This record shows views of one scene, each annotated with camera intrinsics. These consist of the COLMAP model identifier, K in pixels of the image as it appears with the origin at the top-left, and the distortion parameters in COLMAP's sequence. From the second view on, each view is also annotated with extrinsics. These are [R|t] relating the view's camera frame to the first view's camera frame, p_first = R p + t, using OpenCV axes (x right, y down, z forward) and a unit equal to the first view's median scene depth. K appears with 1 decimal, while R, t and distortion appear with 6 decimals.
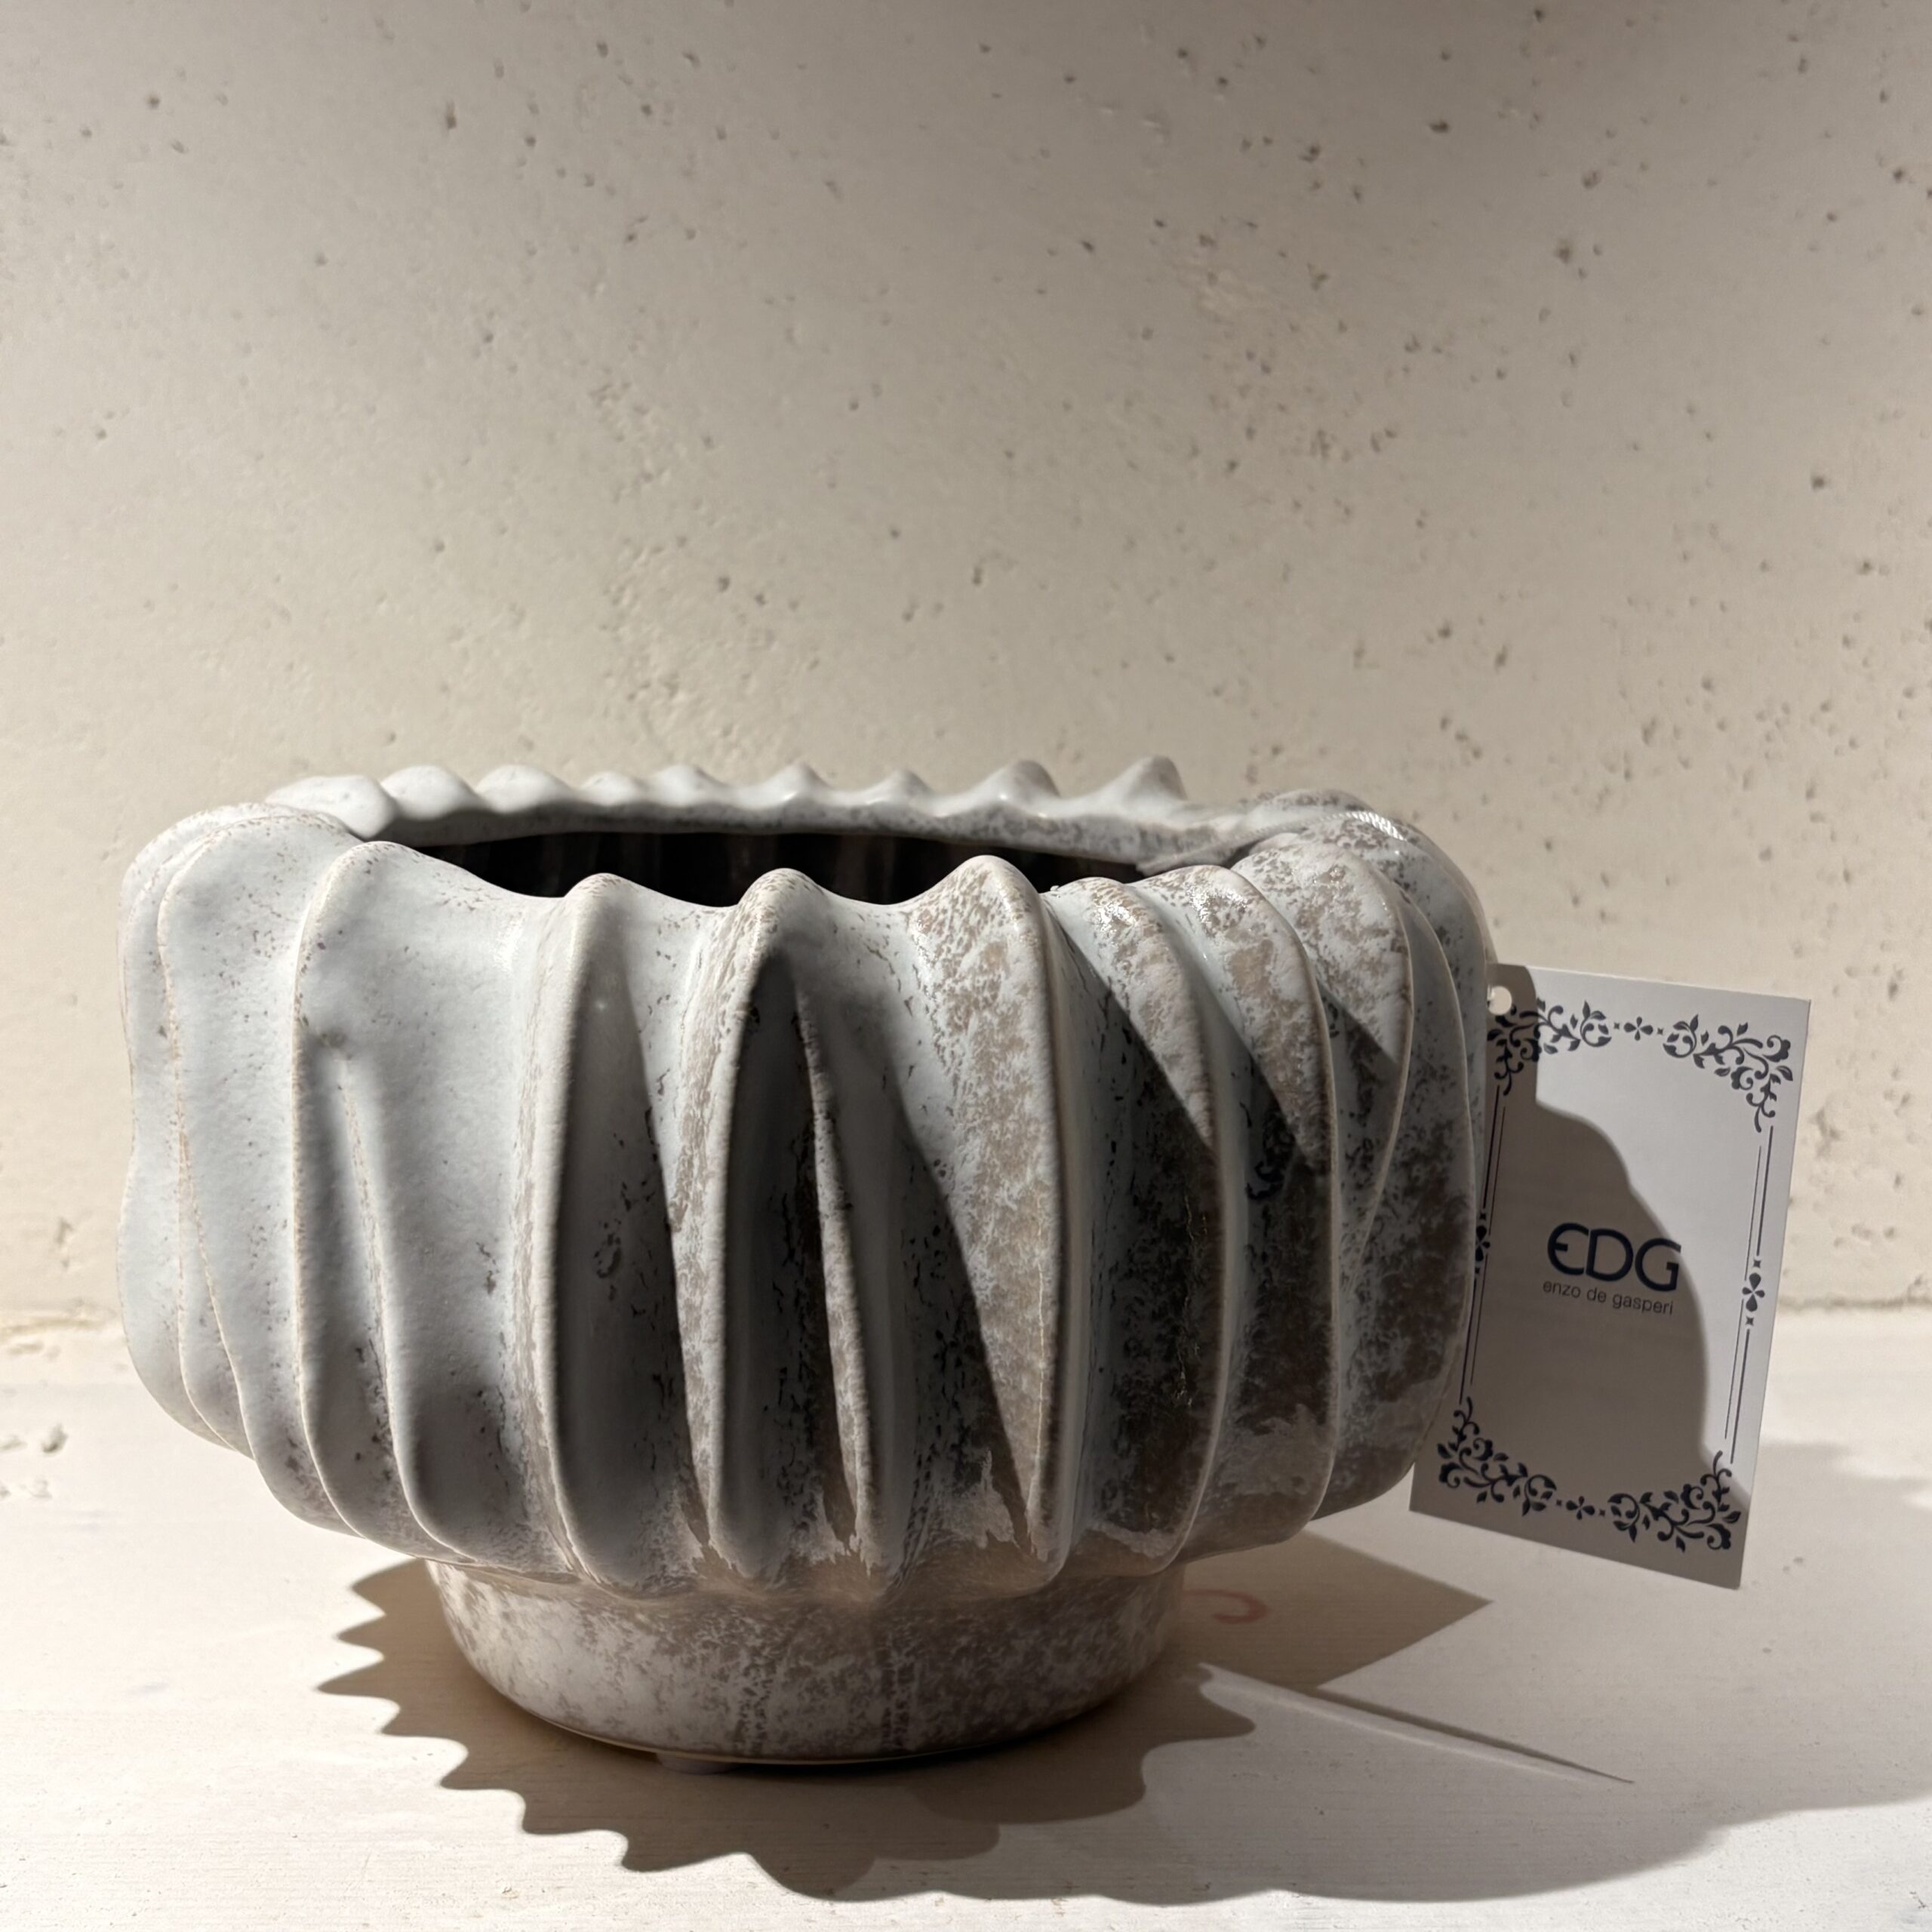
lens RADIAL K [[2921.3, 0, 947.6], [0, 2921.3, 974.6], [0, 0, 1]] dist [0.202672, -0.824425]
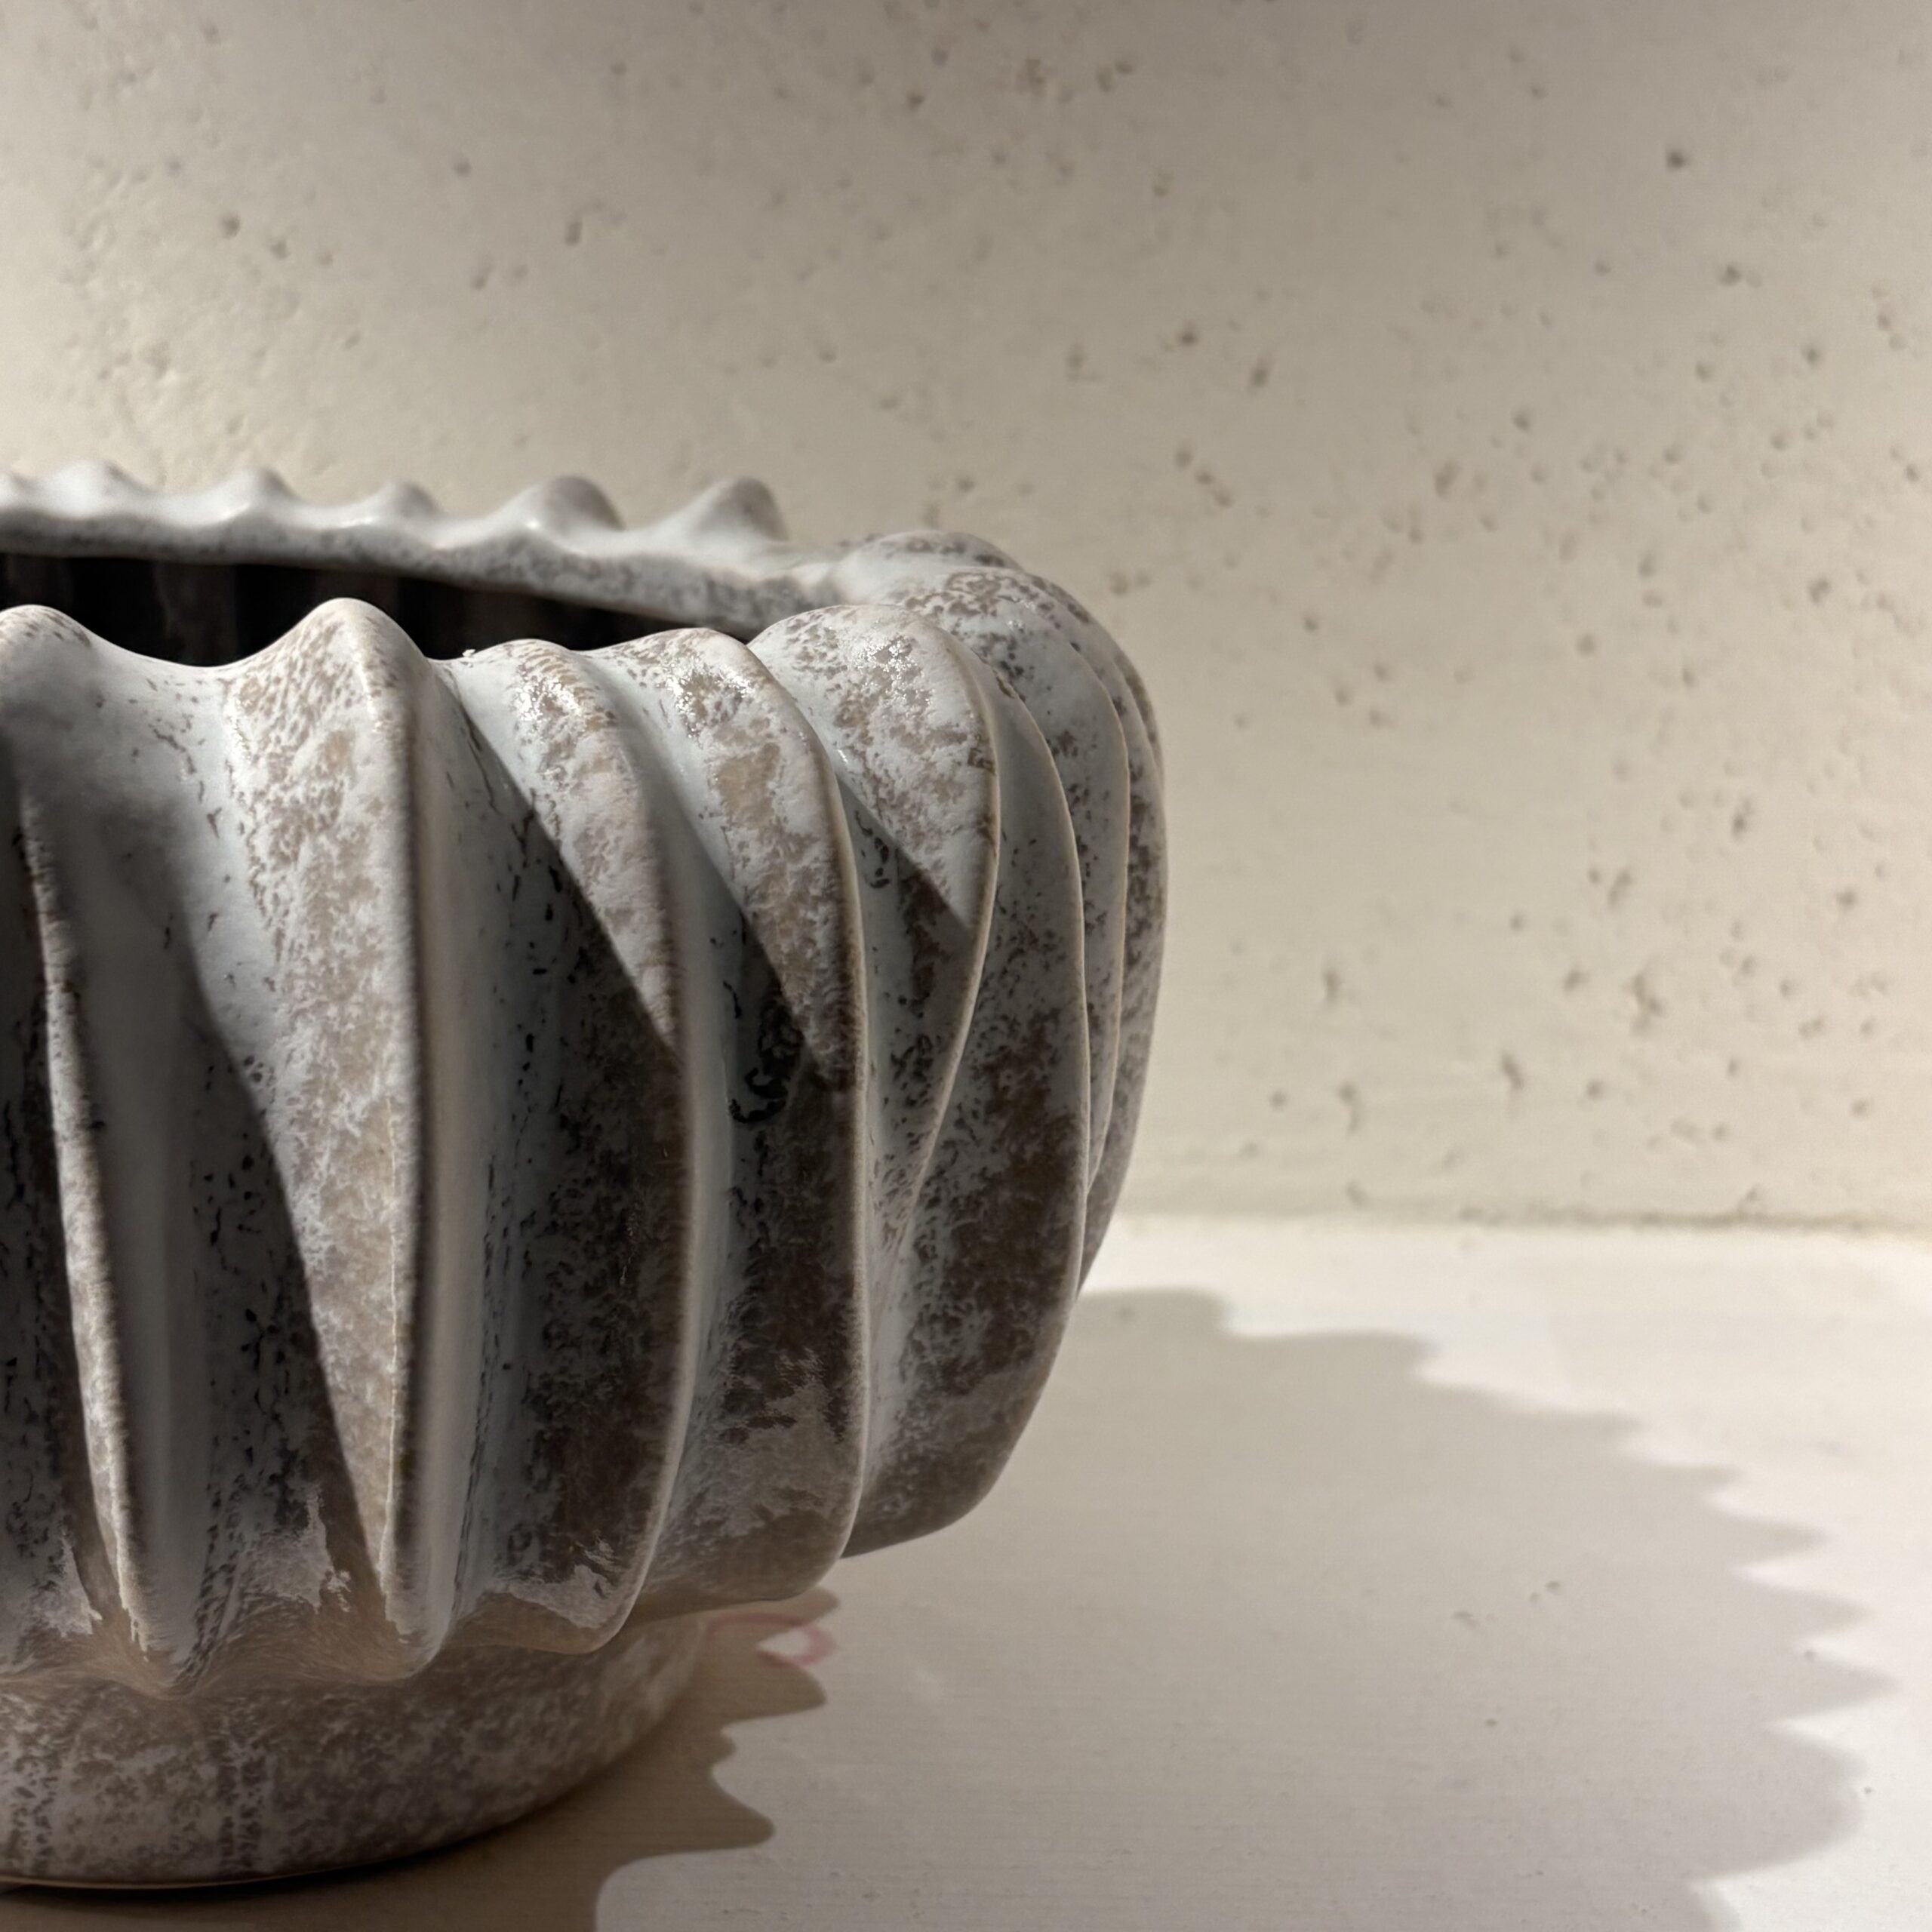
lens RADIAL K [[3202.1, 0, 966.0], [0, 3202.1, 966.0], [0, 0, 1]] dist [0.246839, -1.076530]
pose [[0.997903, 0.032037, 0.056237, 0.111217], [-0.035706, 0.997214, 0.065499, -0.010431], [-0.053982, -0.067370, 0.996267, 0.249483]]
